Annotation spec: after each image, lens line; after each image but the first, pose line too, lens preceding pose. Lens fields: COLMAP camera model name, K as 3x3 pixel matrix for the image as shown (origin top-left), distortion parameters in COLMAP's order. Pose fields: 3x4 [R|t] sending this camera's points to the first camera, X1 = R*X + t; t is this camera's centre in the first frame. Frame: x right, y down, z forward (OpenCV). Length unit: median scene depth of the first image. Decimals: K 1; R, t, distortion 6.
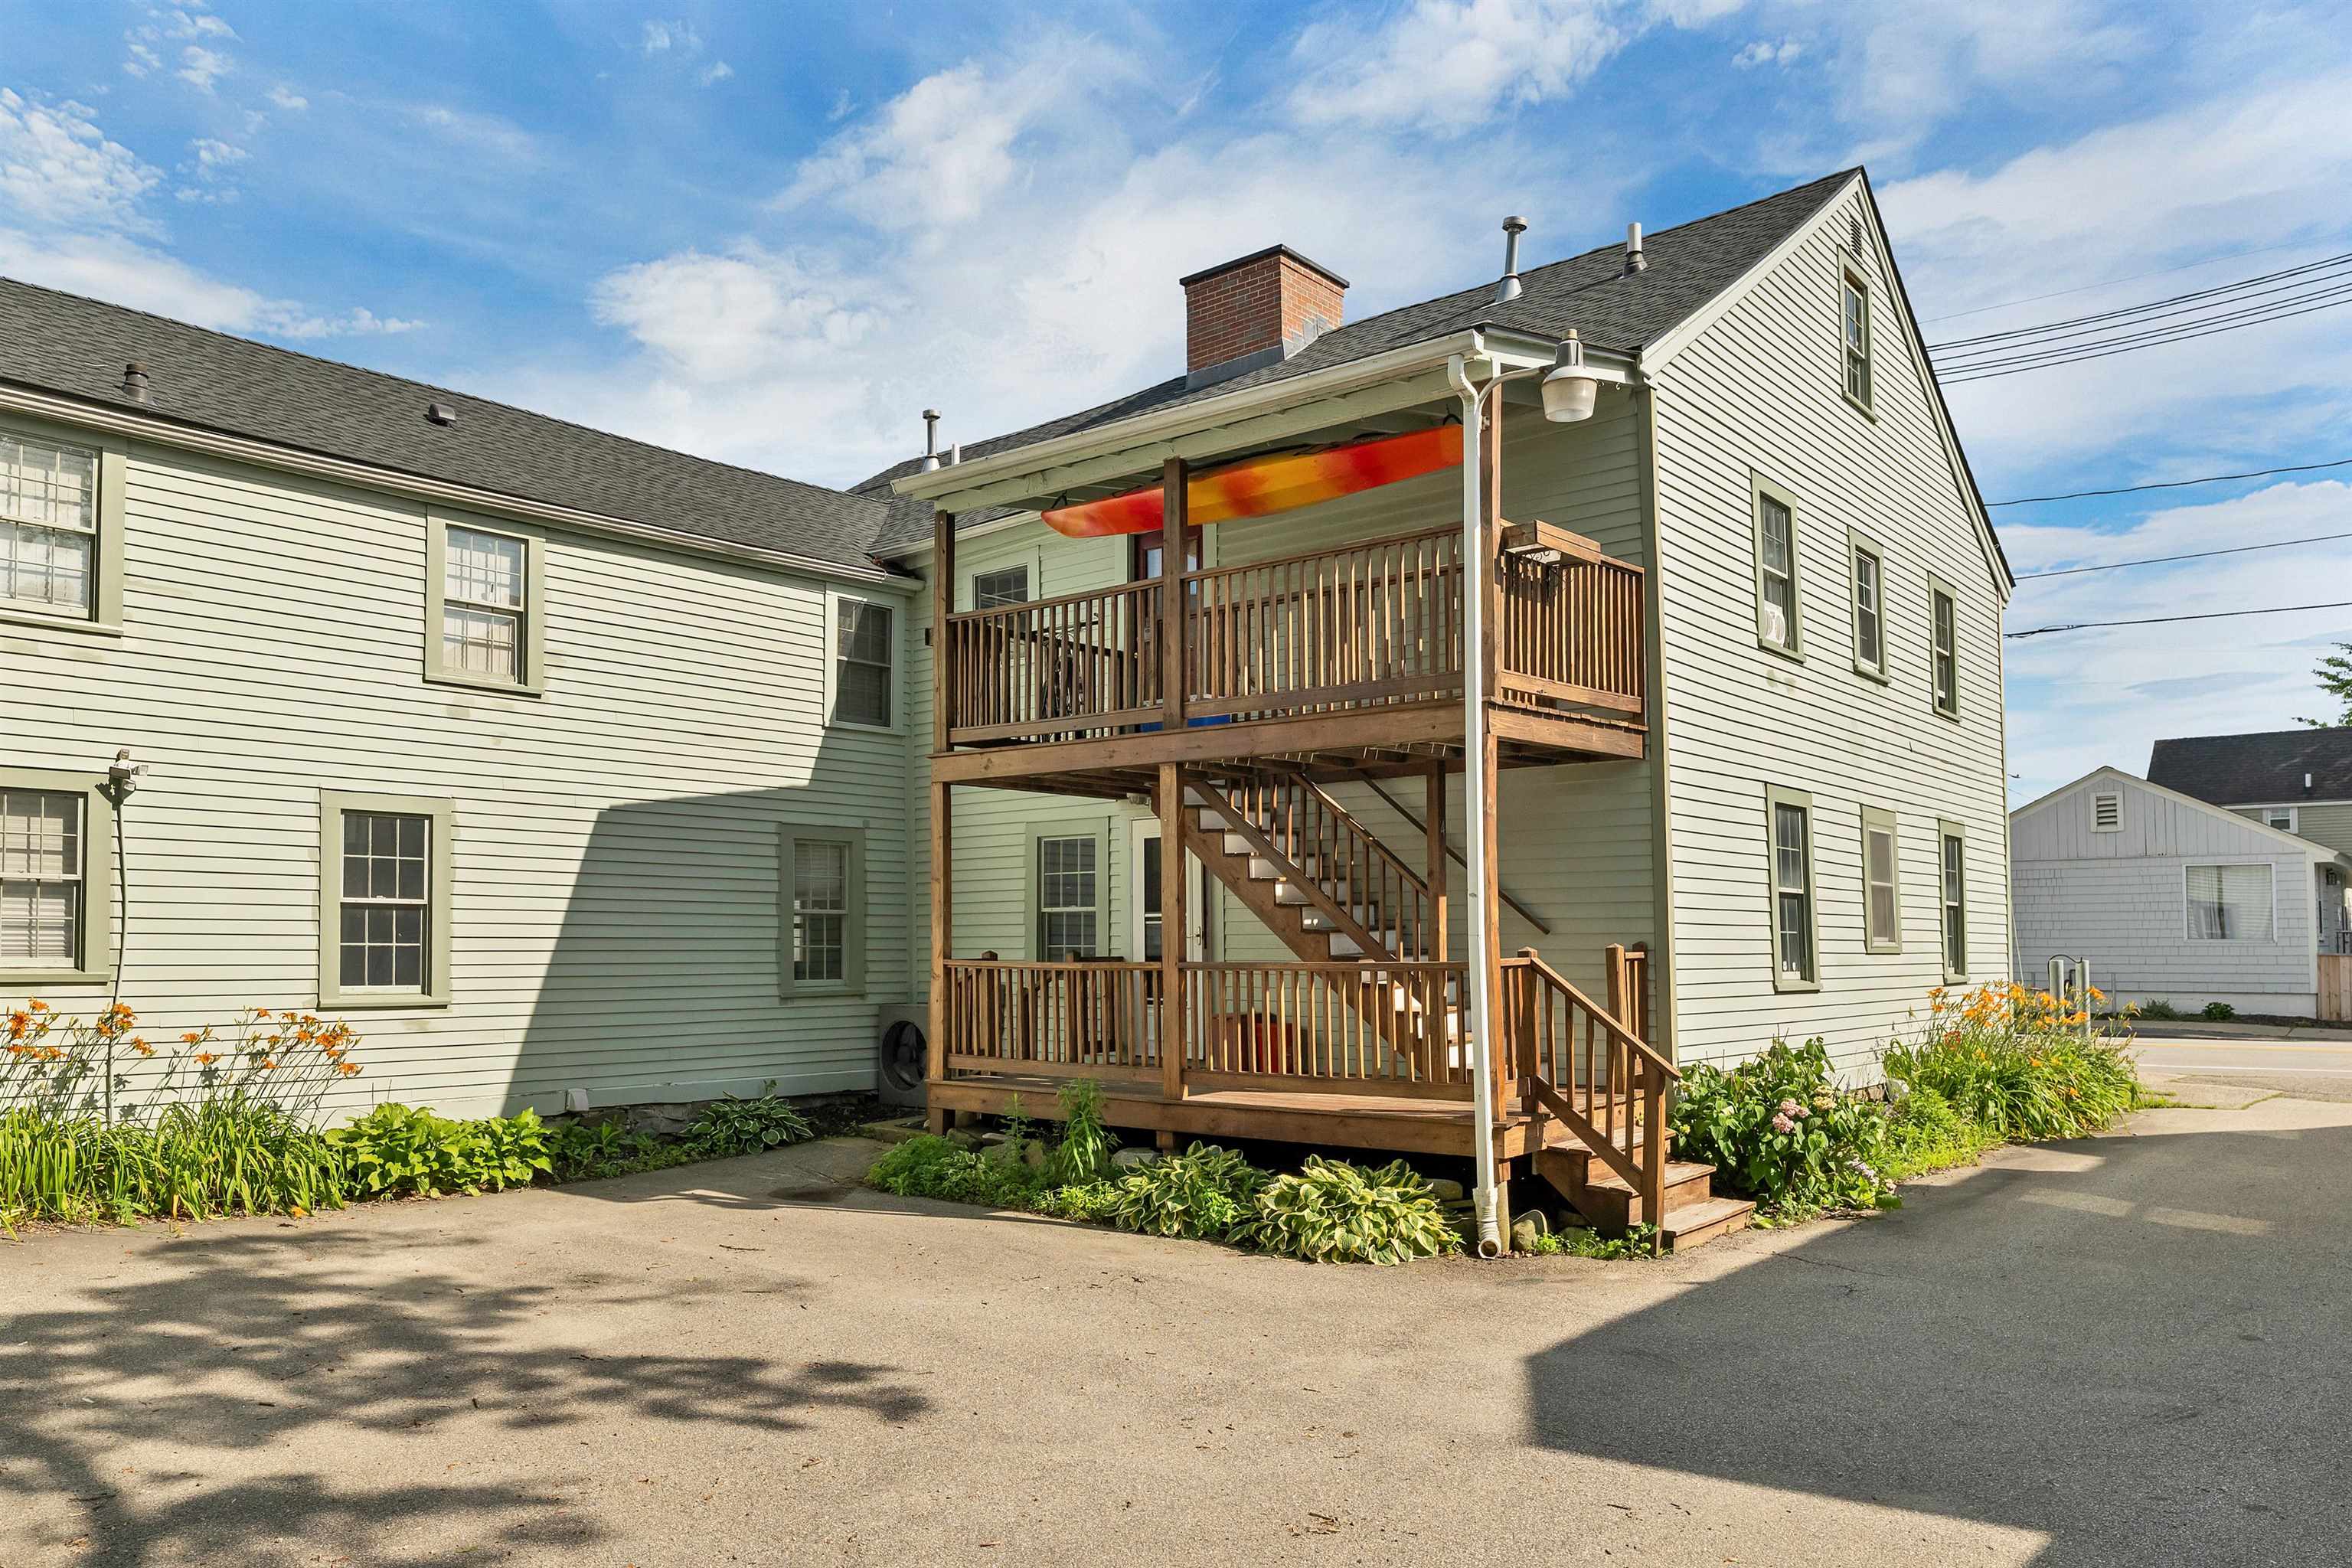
lens RADIAL K [[1642.4, 0, 1052.6], [0, 1642.4, 861.3], [0, 0, 1]] dist [-0.004123, 0.001803]
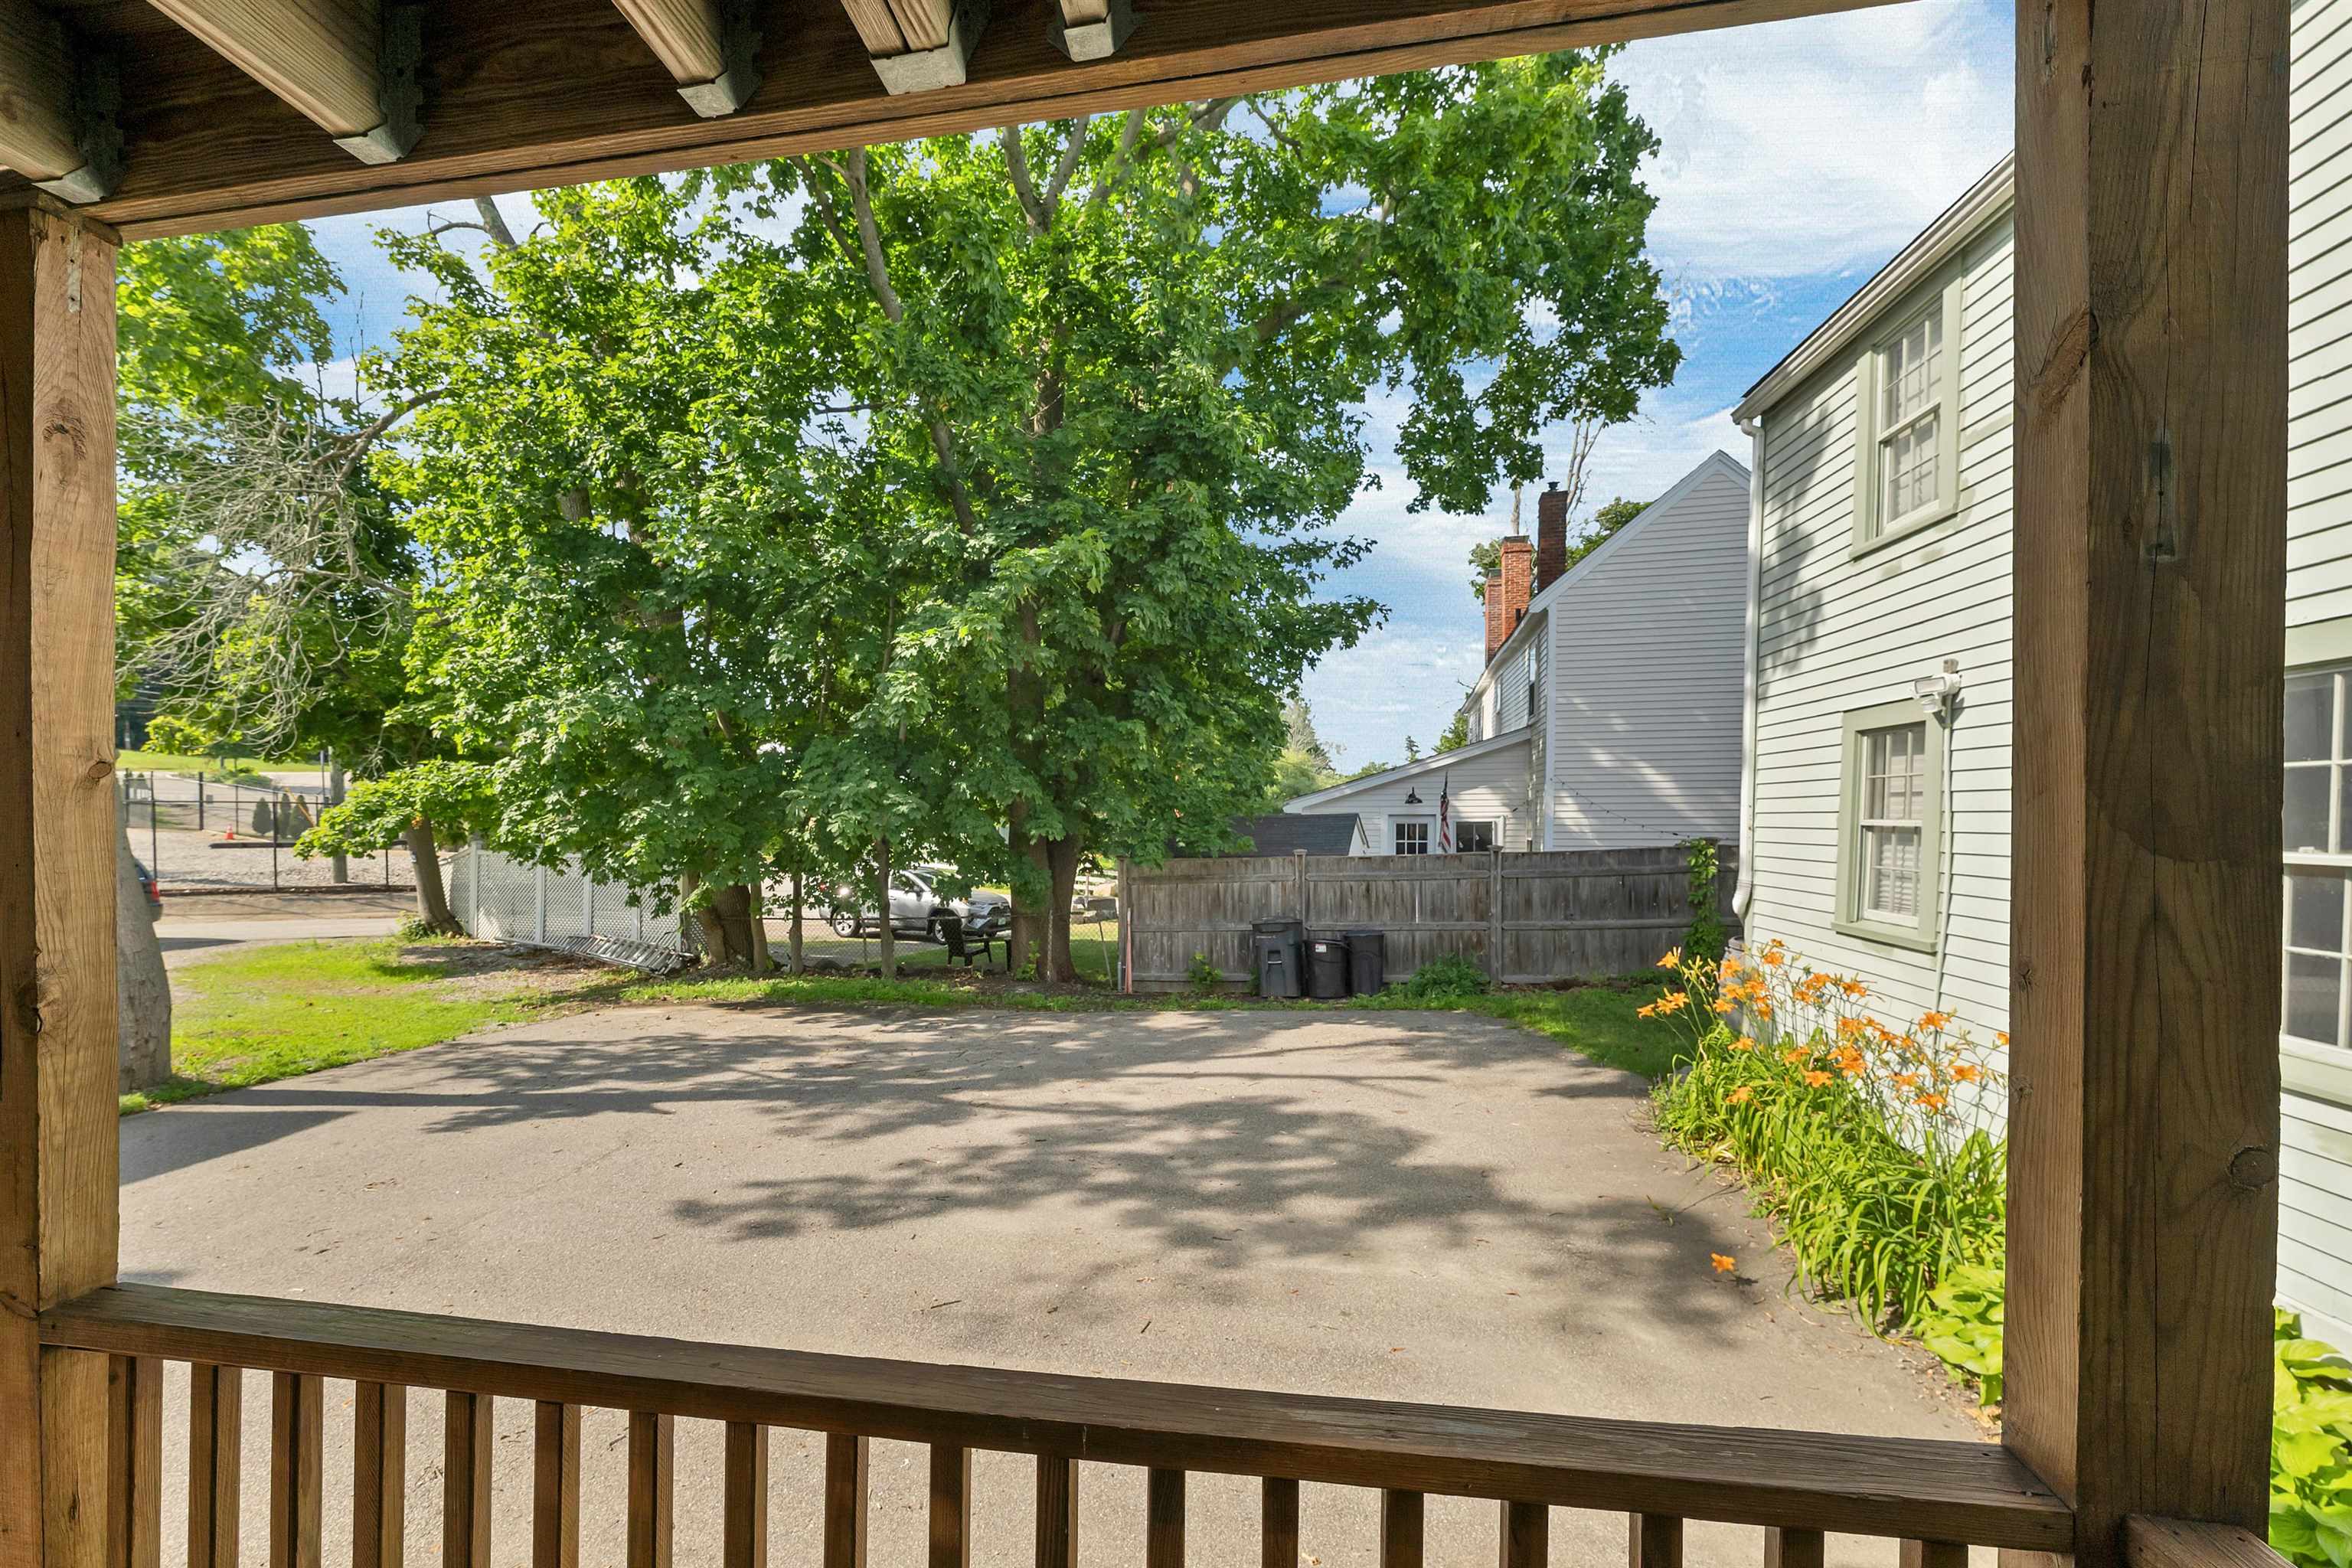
lens RADIAL K [[1009.4, 0, 1100.4], [0, 1009.4, 824.1], [0, 0, 1]] dist [0.002854, -0.000196]
pose [[-0.848306, 0.010391, -0.529404, 0.045277], [0.034712, 0.998748, -0.036018, 0.014526], [0.528367, -0.048931, -0.847605, 1.159054]]
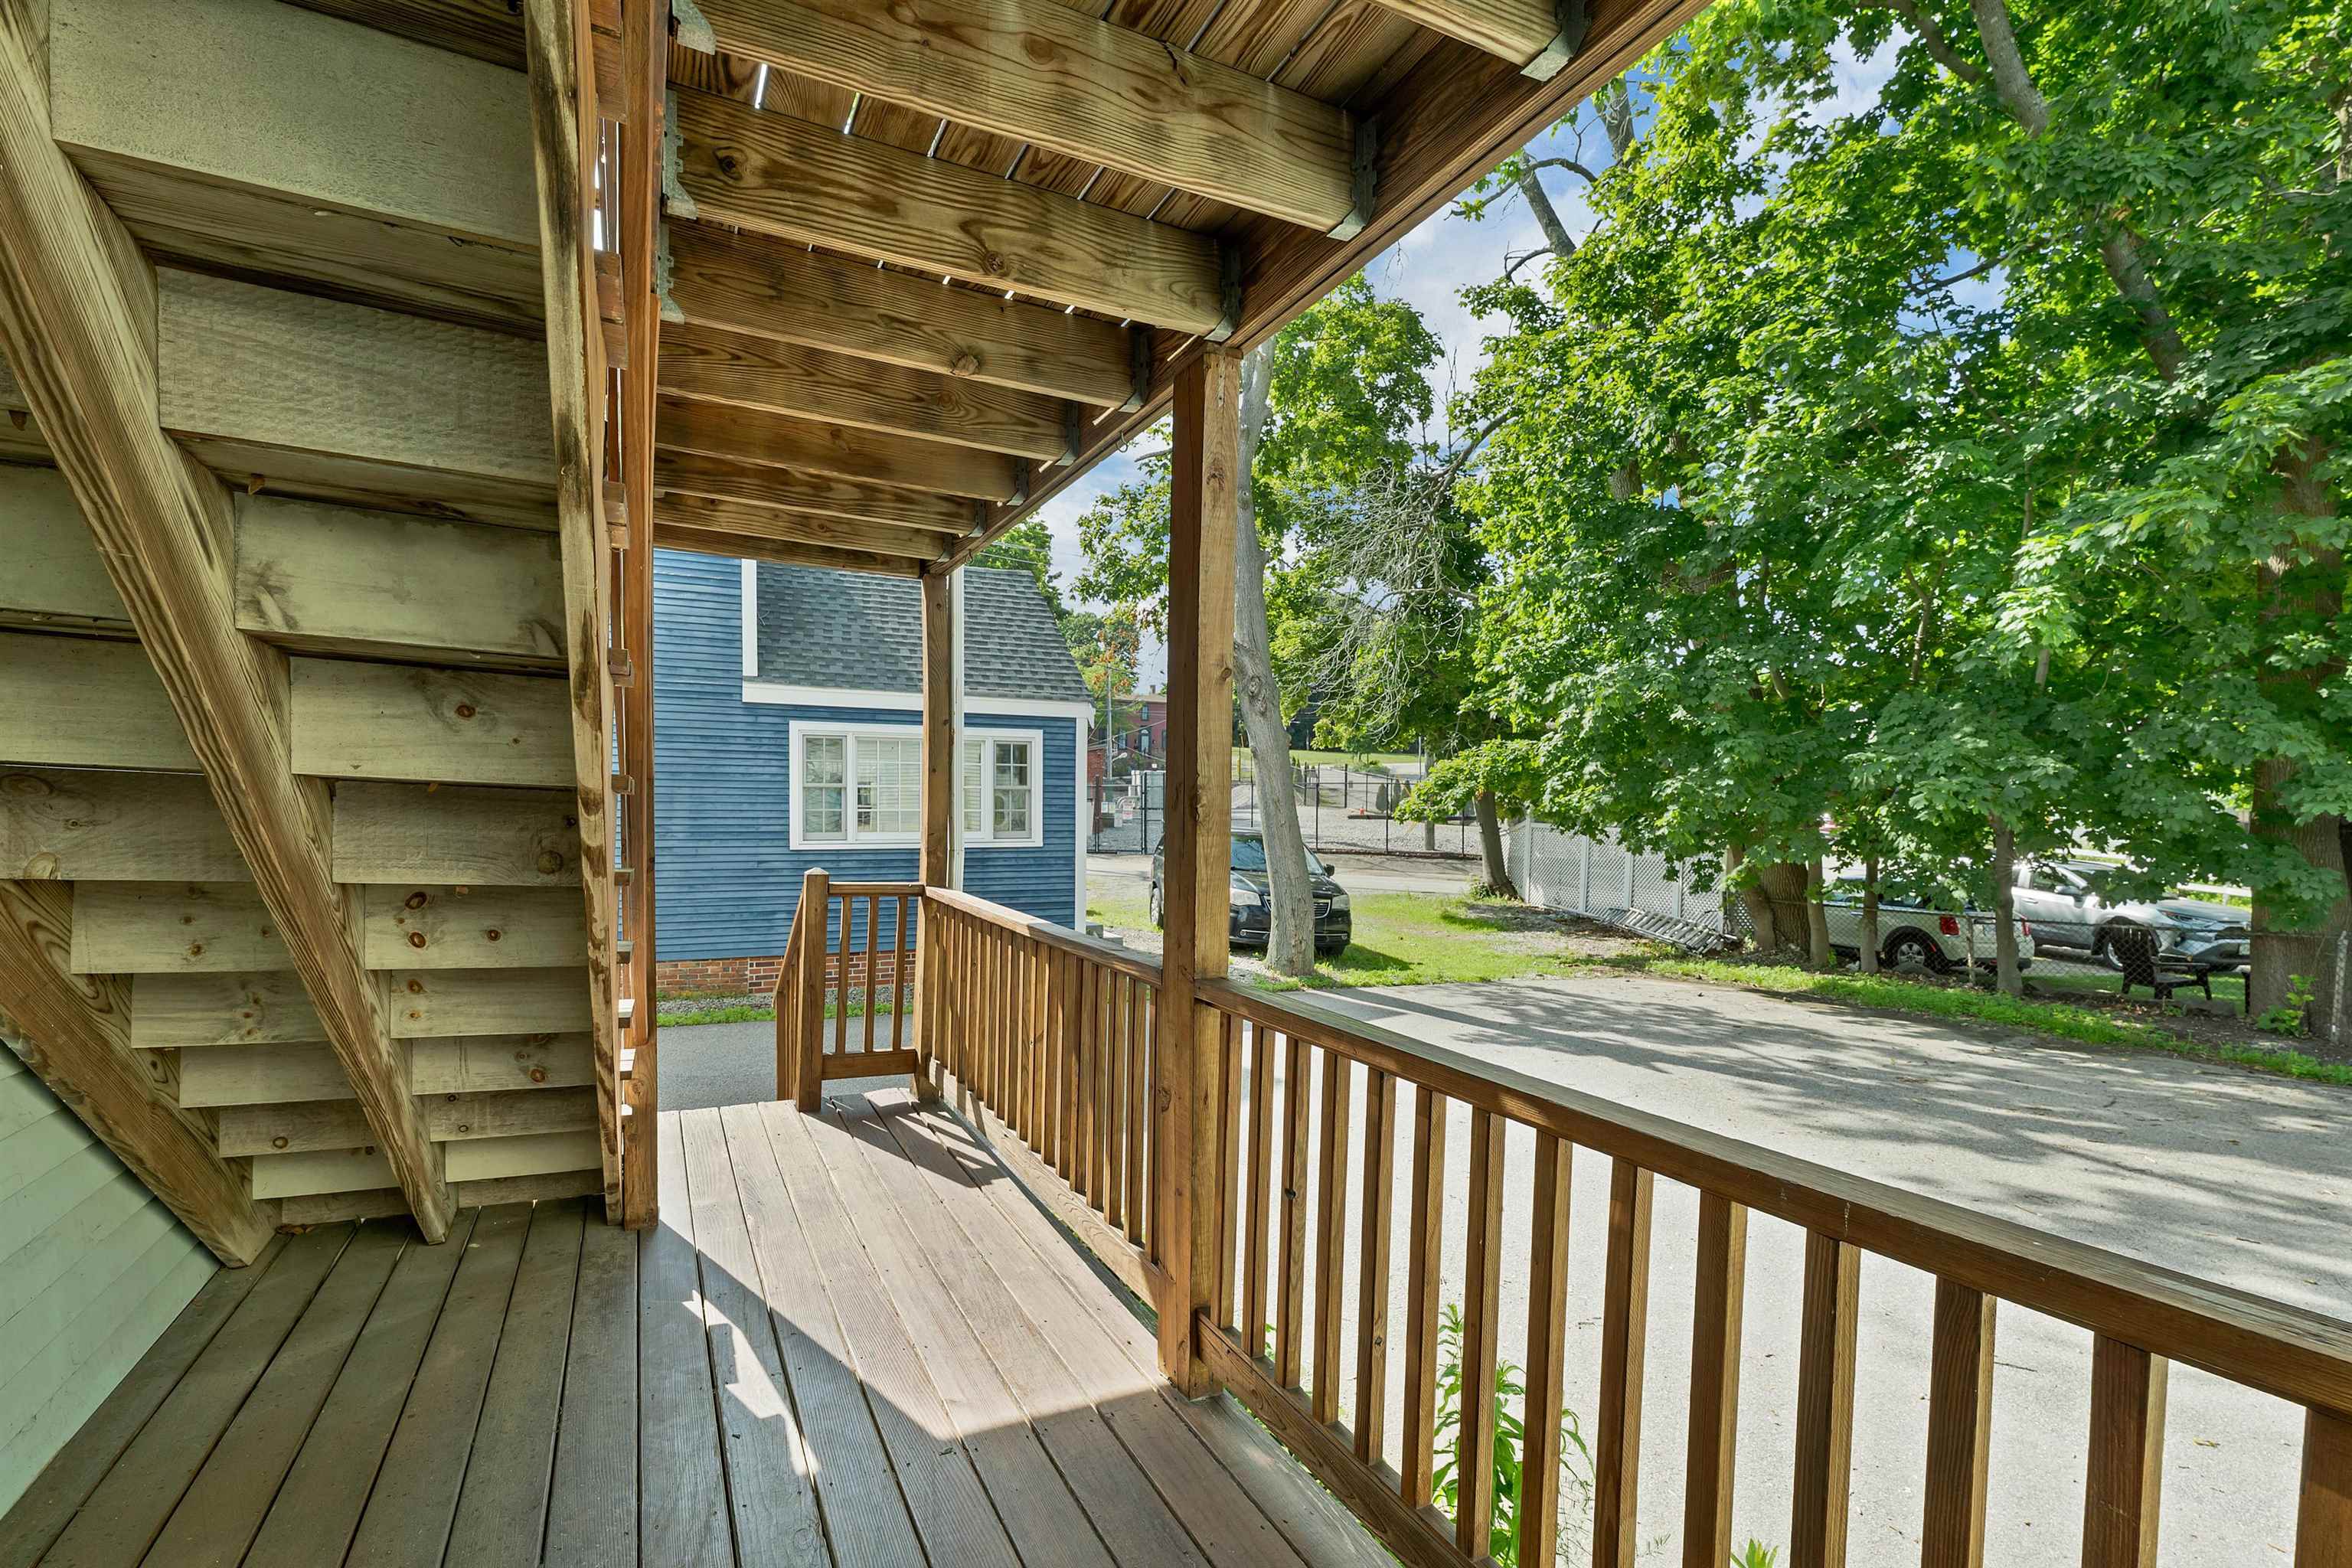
lens RADIAL K [[997.0, 0, 1090.3], [0, 997.0, 833.9], [0, 0, 1]] dist [0.002712, 0.000021]
pose [[-0.911504, -0.020720, 0.410770, 0.022660], [-0.031174, 0.999338, -0.018766, 0.038017], [-0.410109, -0.029911, -0.911546, 1.191328]]
